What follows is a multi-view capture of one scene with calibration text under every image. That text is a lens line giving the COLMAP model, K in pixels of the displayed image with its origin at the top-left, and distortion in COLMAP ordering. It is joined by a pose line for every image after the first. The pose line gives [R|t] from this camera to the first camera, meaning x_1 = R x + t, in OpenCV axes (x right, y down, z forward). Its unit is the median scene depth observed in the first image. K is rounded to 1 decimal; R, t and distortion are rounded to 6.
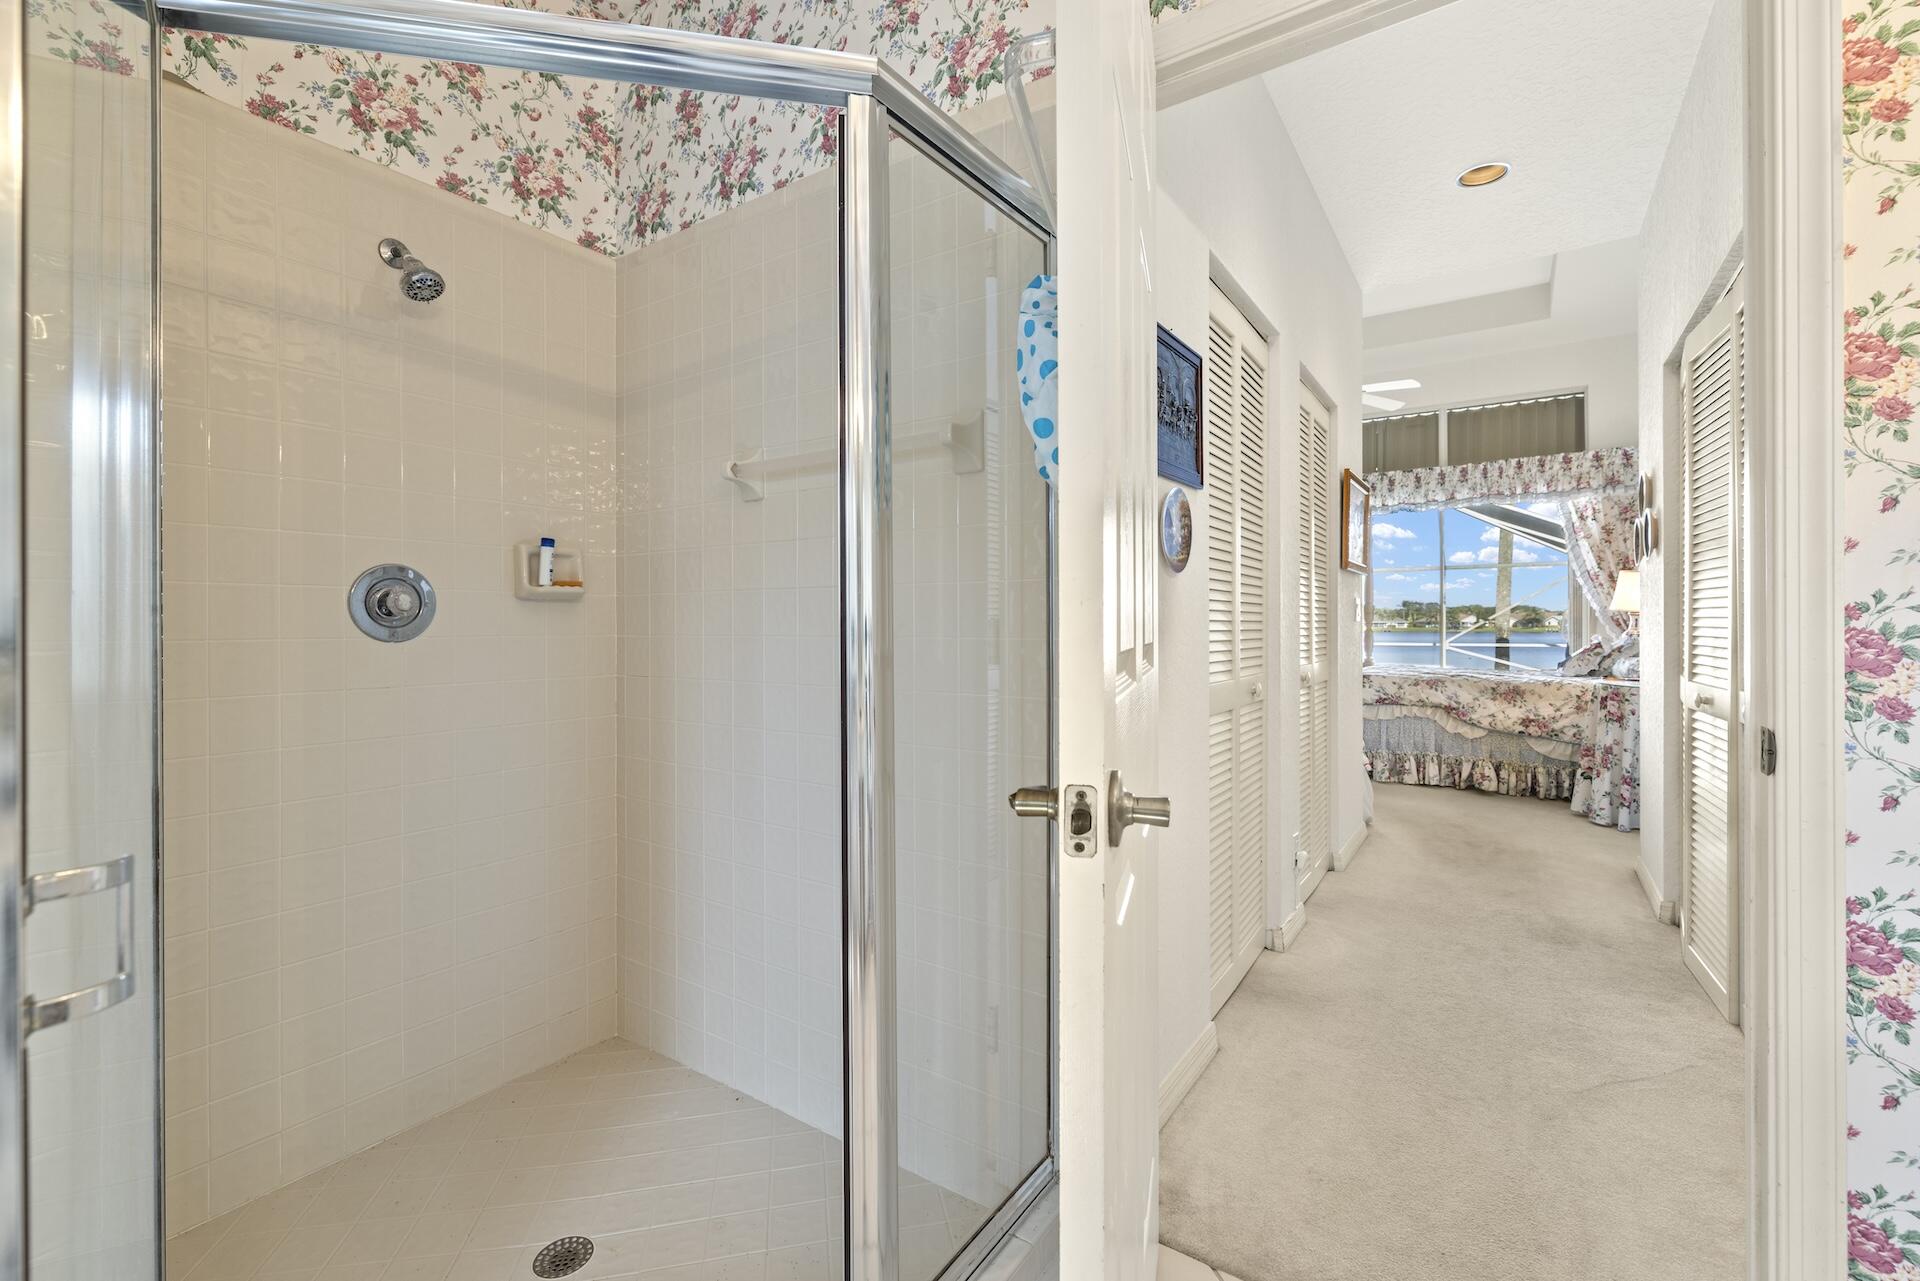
lens RADIAL K [[827.0, 0, 958.3], [0, 827.0, 629.9], [0, 0, 1]] dist [0.001788, 0.000802]
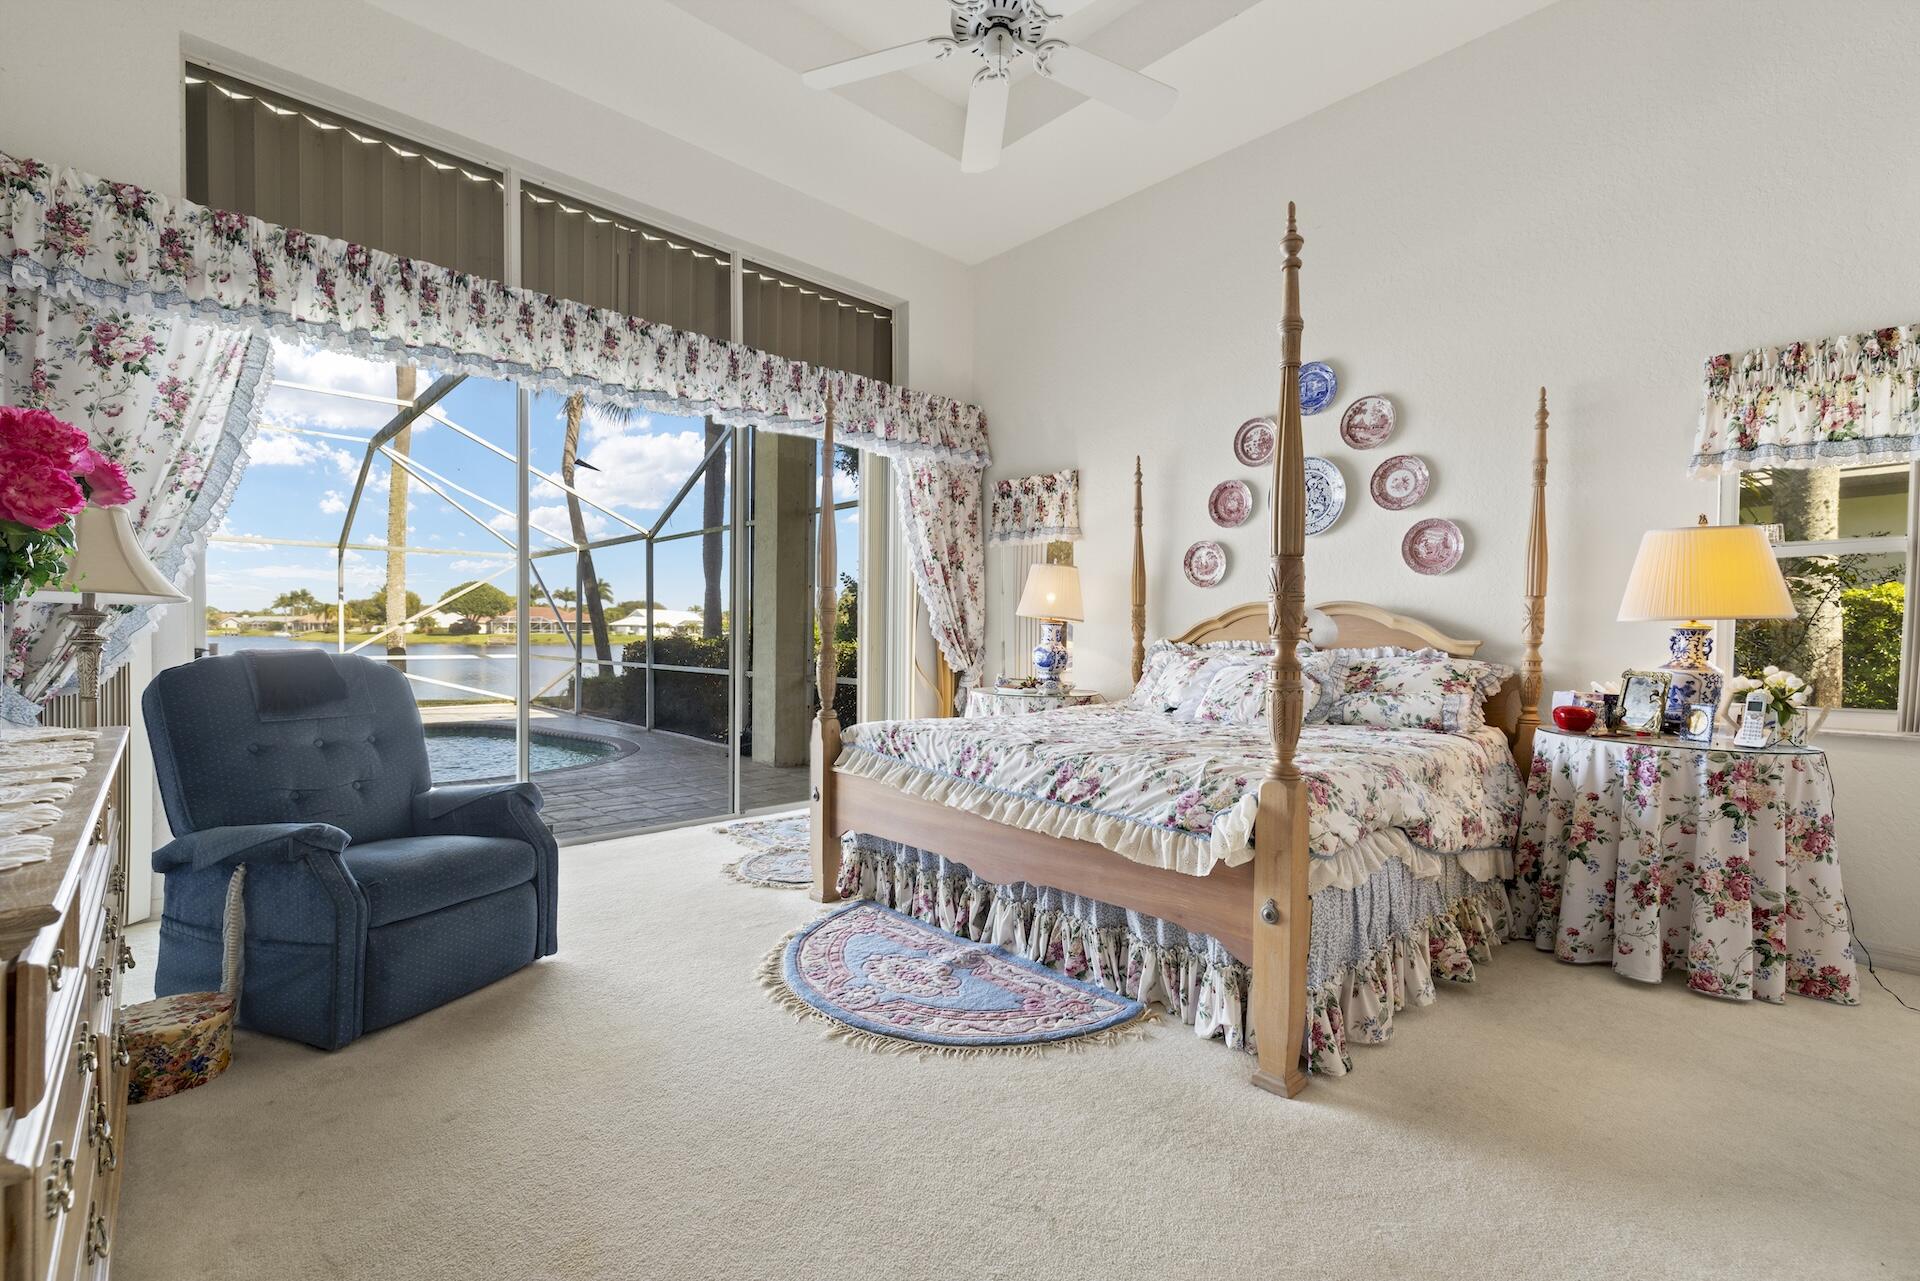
lens RADIAL K [[827.0, 0, 959.0], [0, 827.0, 635.3], [0, 0, 1]] dist [0.001788, 0.000802]
pose [[0.212089, -0.001603, 0.977249, 0.067543], [-0.001404, 0.999997, 0.001945, -0.008208], [-0.977249, -0.001785, 0.212086, 0.775156]]
